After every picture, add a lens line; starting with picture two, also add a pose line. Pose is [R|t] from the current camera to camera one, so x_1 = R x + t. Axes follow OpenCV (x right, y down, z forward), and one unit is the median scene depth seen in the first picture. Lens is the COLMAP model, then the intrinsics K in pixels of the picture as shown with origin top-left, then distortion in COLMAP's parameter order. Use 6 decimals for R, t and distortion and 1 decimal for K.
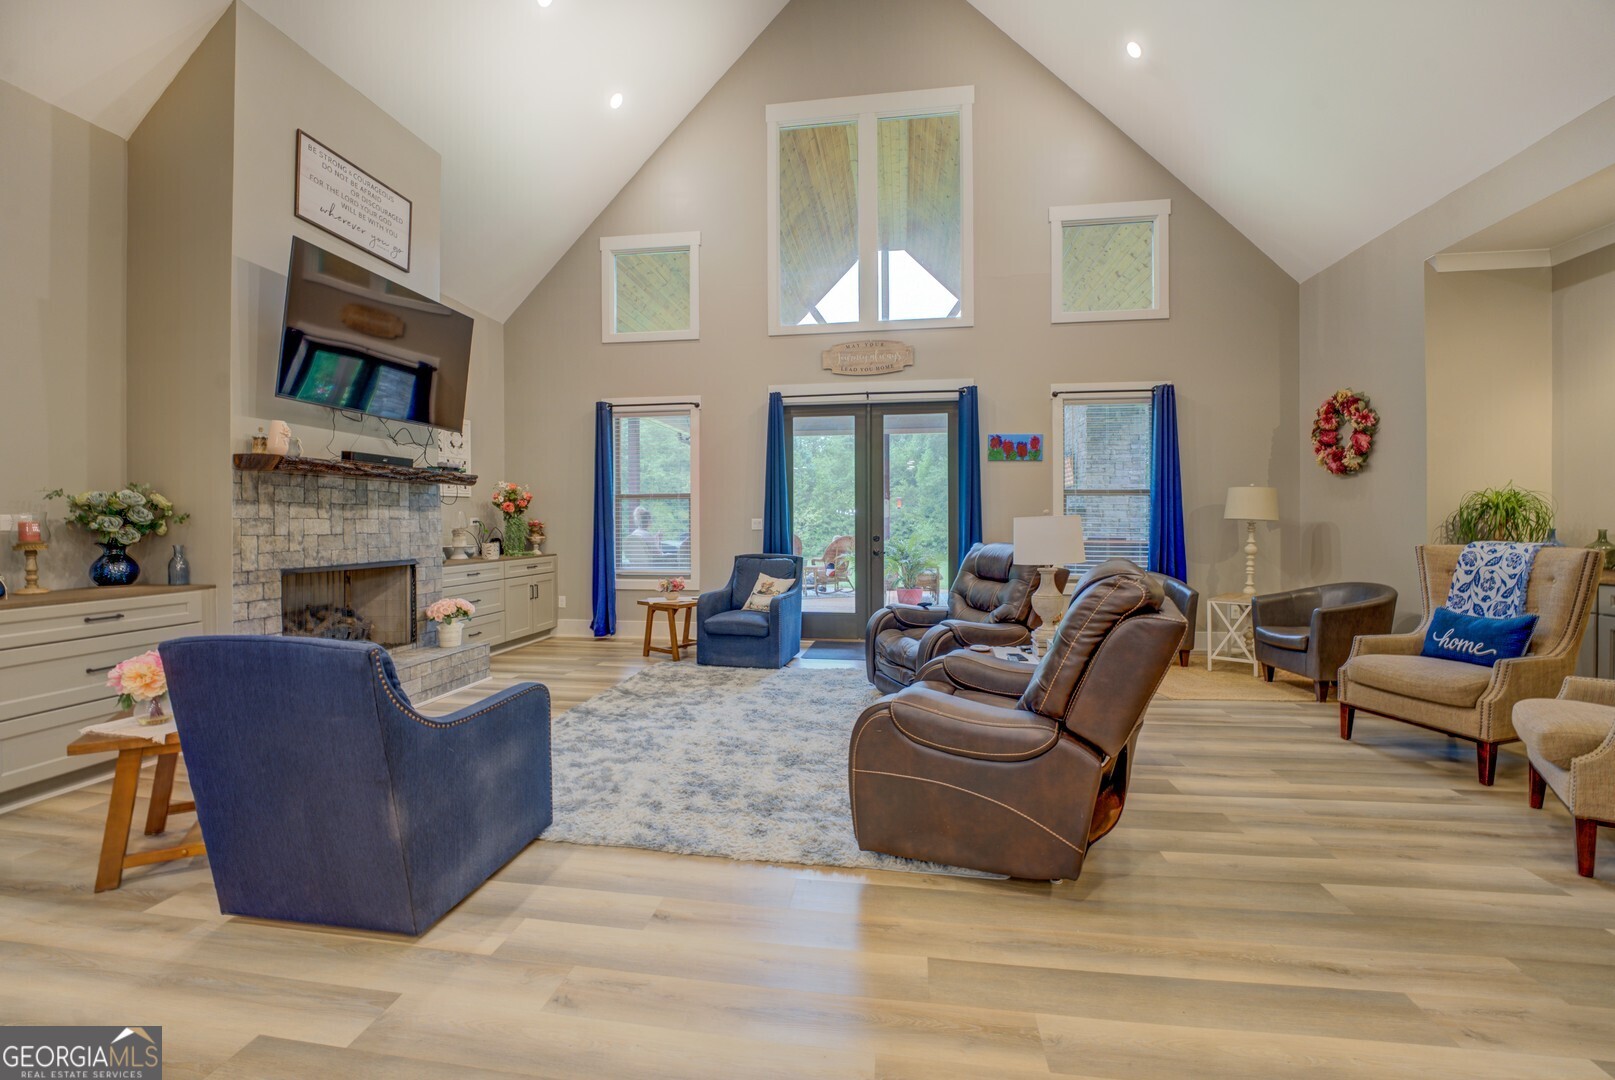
lens RADIAL K [[671.9, 0, 807.7], [0, 671.9, 528.5], [0, 0, 1]] dist [-0.016074, 0.001754]
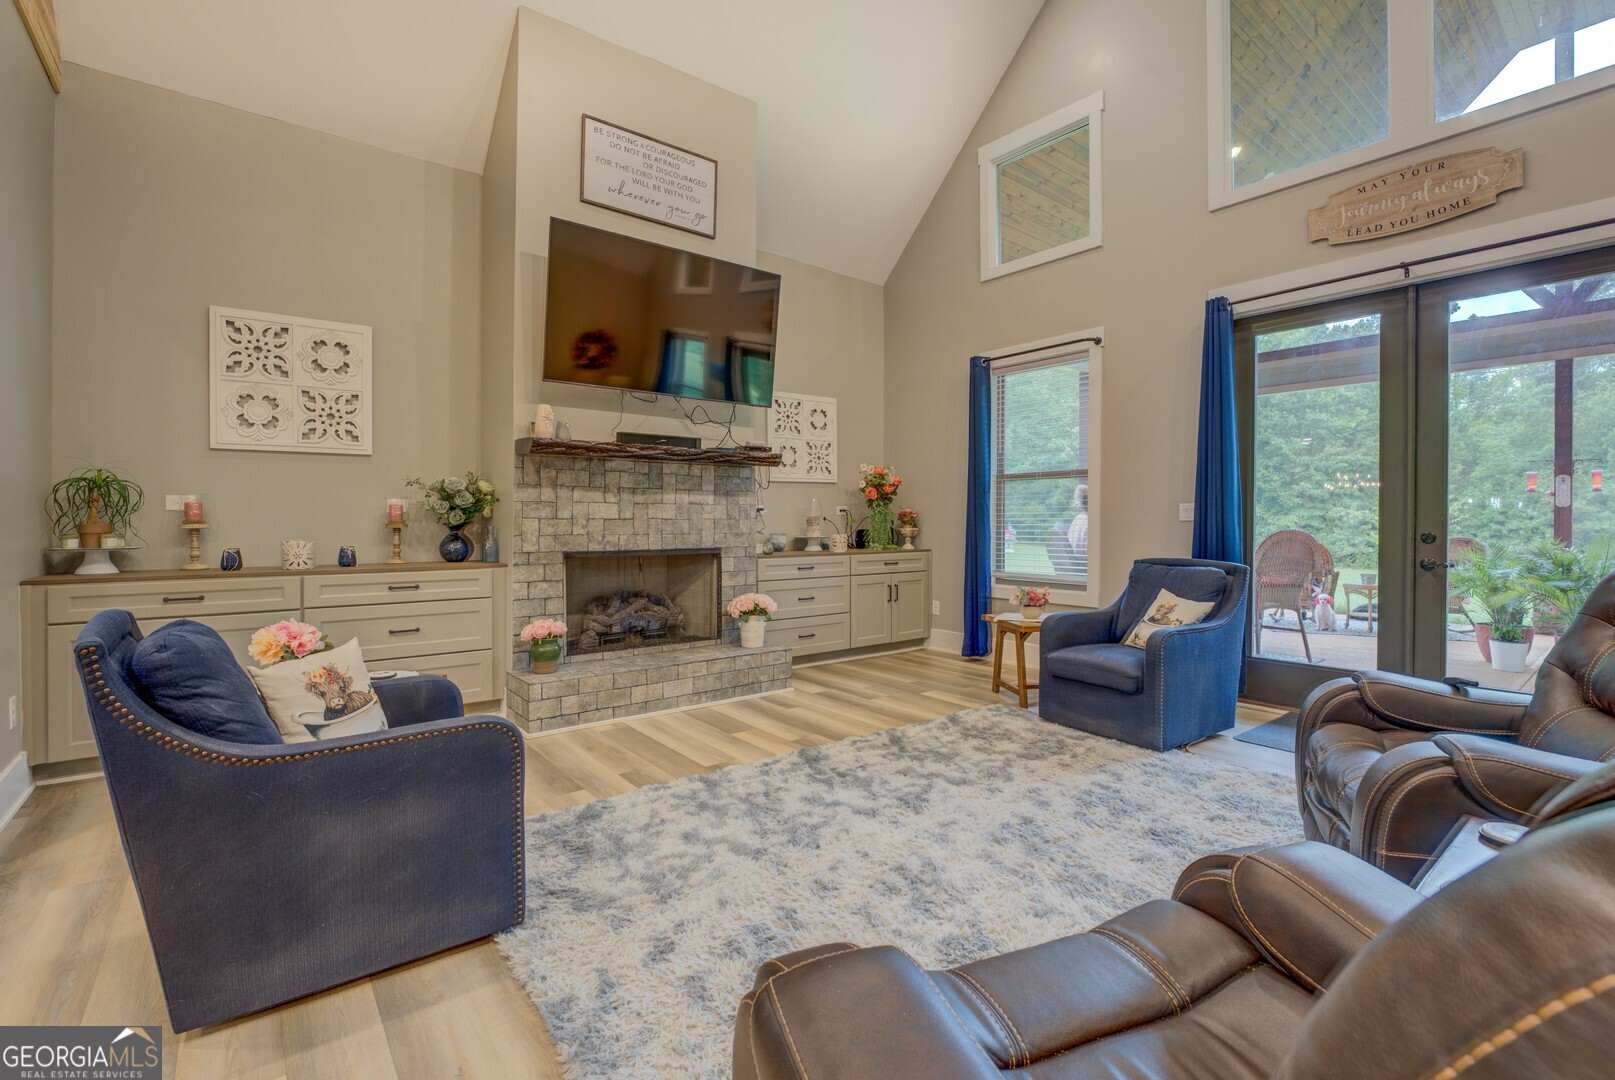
lens RADIAL K [[721.5, 0, 814.4], [0, 721.5, 527.4], [0, 0, 1]] dist [-0.017236, 0.000347]
pose [[0.725663, 0.009373, -0.687987, 0.199385], [-0.009745, 0.999947, 0.003344, 0.013405], [0.687981, 0.004278, 0.725716, 0.383716]]
